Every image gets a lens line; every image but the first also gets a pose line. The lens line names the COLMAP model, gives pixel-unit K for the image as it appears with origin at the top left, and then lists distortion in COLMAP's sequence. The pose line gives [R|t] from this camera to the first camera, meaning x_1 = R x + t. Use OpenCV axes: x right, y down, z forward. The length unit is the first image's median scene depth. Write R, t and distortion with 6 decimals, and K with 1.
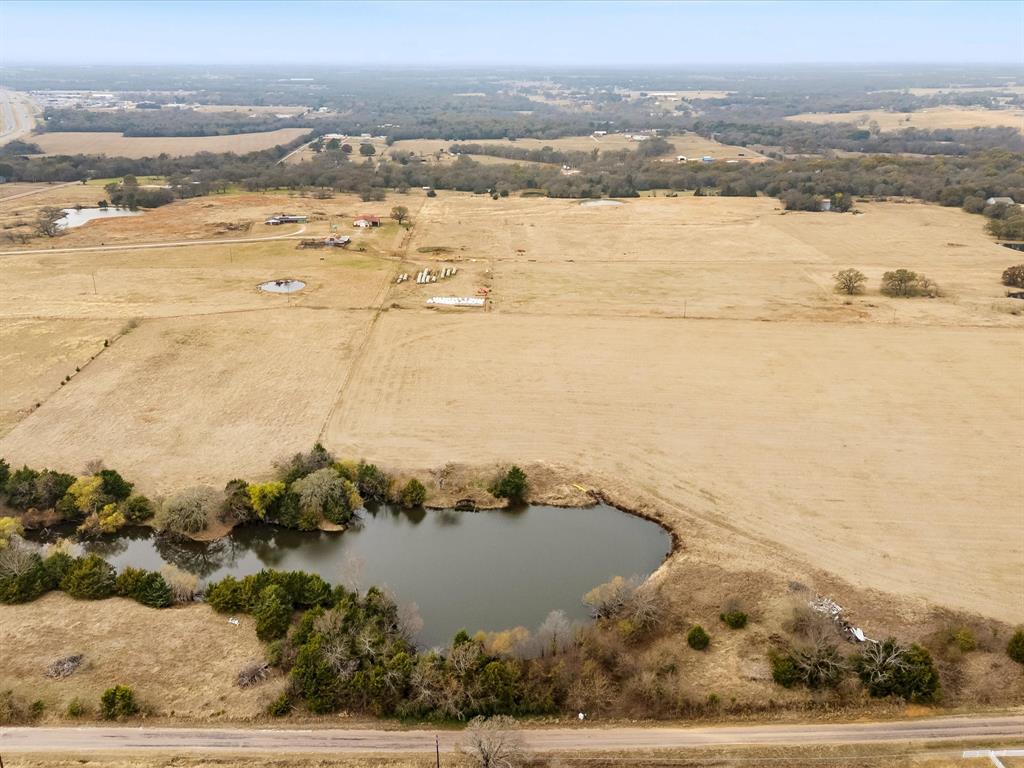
lens RADIAL K [[855.5, 0, 511.7], [0, 855.5, 340.5], [0, 0, 1]] dist [0.109834, -0.132933]
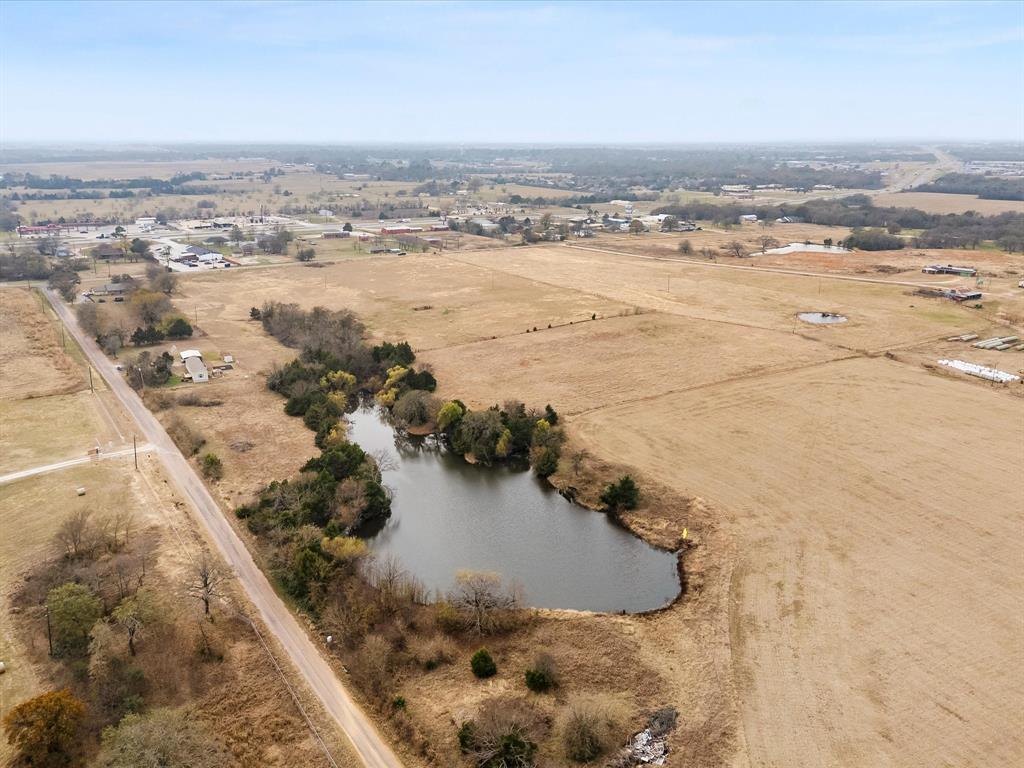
lens RADIAL K [[855.5, 0, 511.7], [0, 855.5, 340.5], [0, 0, 1]] dist [0.109834, -0.132933]
pose [[0.512667, 0.199734, -0.835032, 0.667476], [-0.271510, 0.960370, 0.063021, -0.012577], [0.814527, 0.194411, 0.546580, 0.390498]]
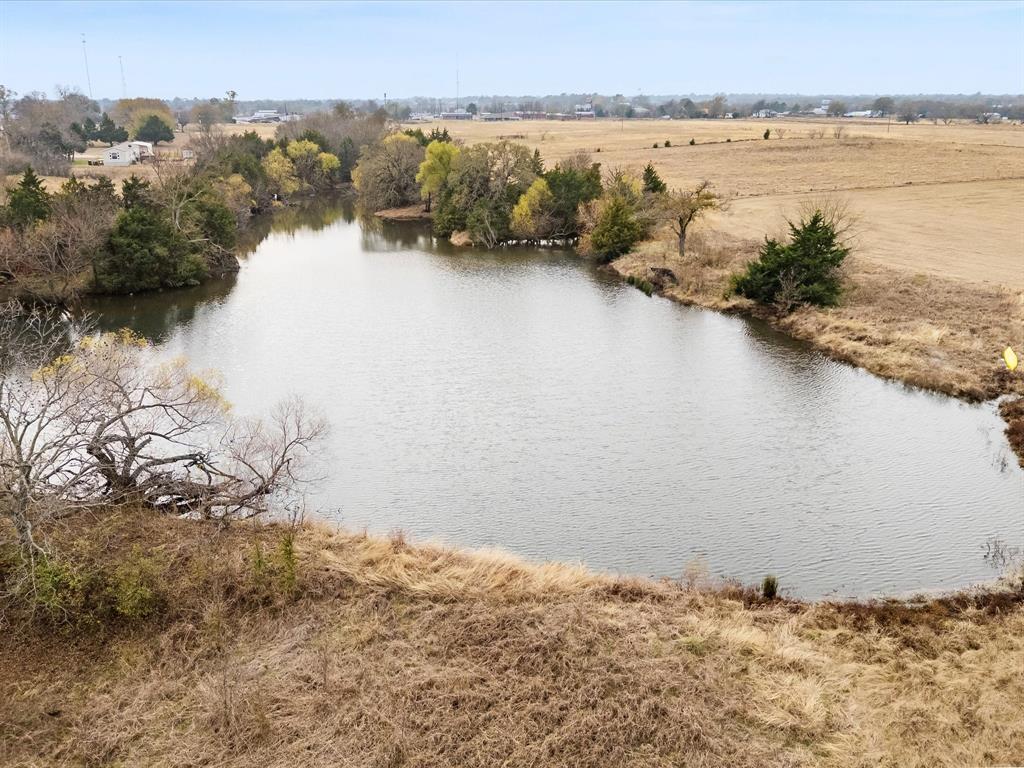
lens RADIAL K [[842.2, 0, 516.2], [0, 842.2, 357.0], [0, 0, 1]] dist [0.120695, -0.222809]
pose [[0.328968, 0.266704, -0.905897, 0.262342], [-0.295798, 0.940117, 0.169362, 0.176980], [0.896818, 0.212248, 0.388159, 0.804302]]
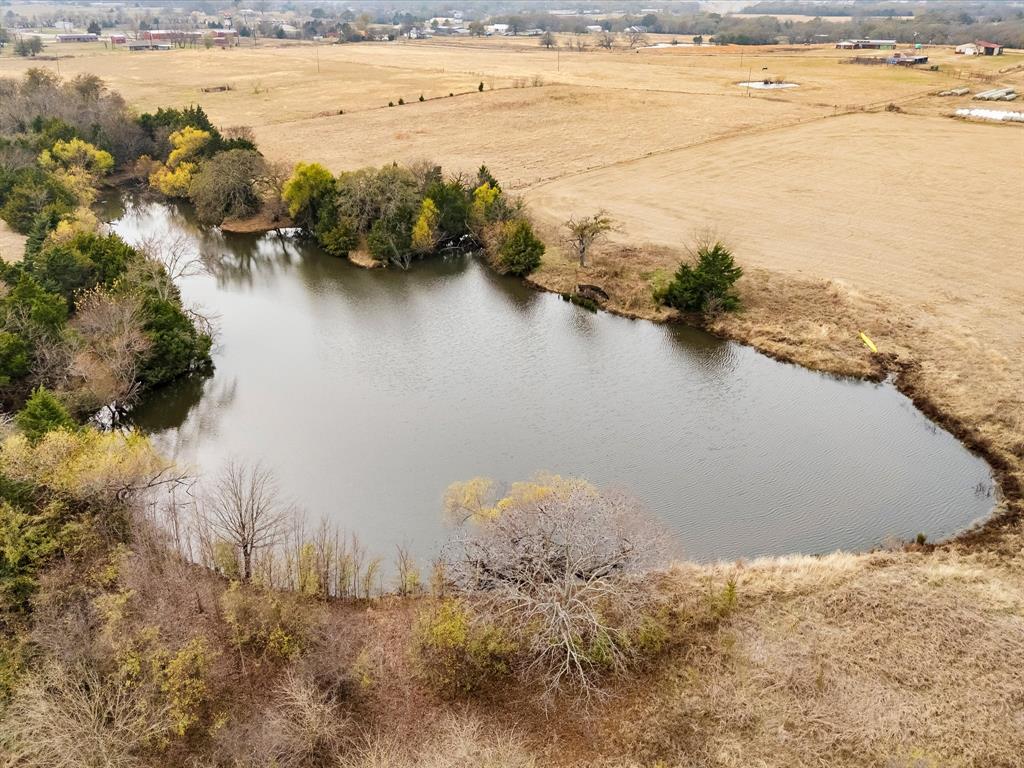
lens RADIAL K [[855.5, 0, 511.7], [0, 855.5, 340.5], [0, 0, 1]] dist [0.109834, -0.132933]
pose [[0.696491, 0.263931, -0.667264, 0.236342], [-0.222060, 0.963530, 0.149330, 0.152760], [0.682341, 0.044165, 0.729698, 0.621747]]
